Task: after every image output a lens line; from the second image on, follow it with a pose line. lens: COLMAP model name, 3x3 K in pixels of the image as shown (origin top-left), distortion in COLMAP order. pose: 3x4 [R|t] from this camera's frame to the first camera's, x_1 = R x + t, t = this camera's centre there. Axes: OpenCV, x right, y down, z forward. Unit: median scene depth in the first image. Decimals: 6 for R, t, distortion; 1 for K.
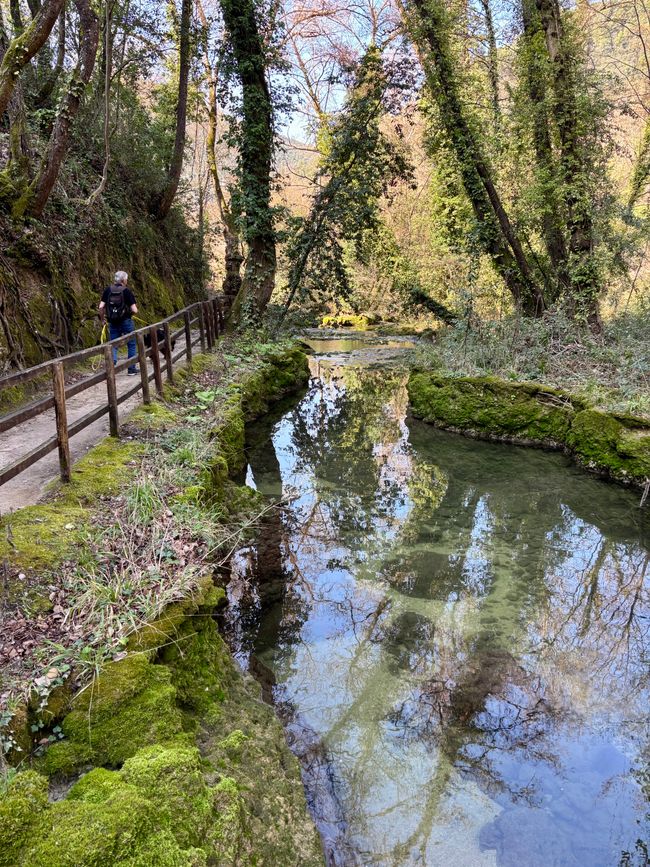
lens RADIAL K [[662.5, 0, 326.0], [0, 662.5, 451.3], [0, 0, 1]] dist [0.064643, -0.061312]
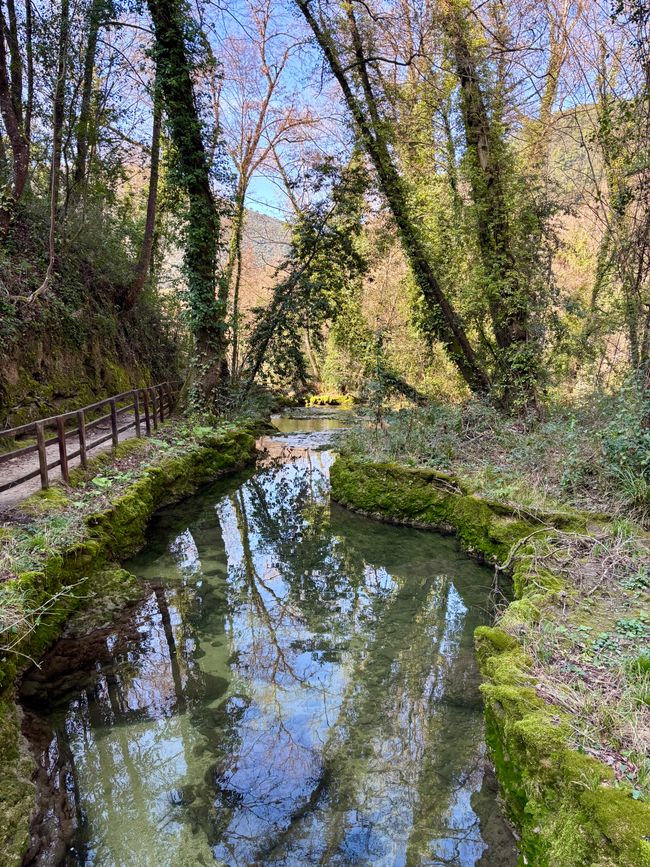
lens RADIAL K [[662.5, 0, 326.0], [0, 662.5, 451.3], [0, 0, 1]] dist [0.064643, -0.061312]
pose [[0.999912, 0.004033, -0.012665, 0.104301], [-0.005429, 0.993671, -0.112195, -0.007972], [0.012132, 0.112254, 0.993605, -0.028564]]
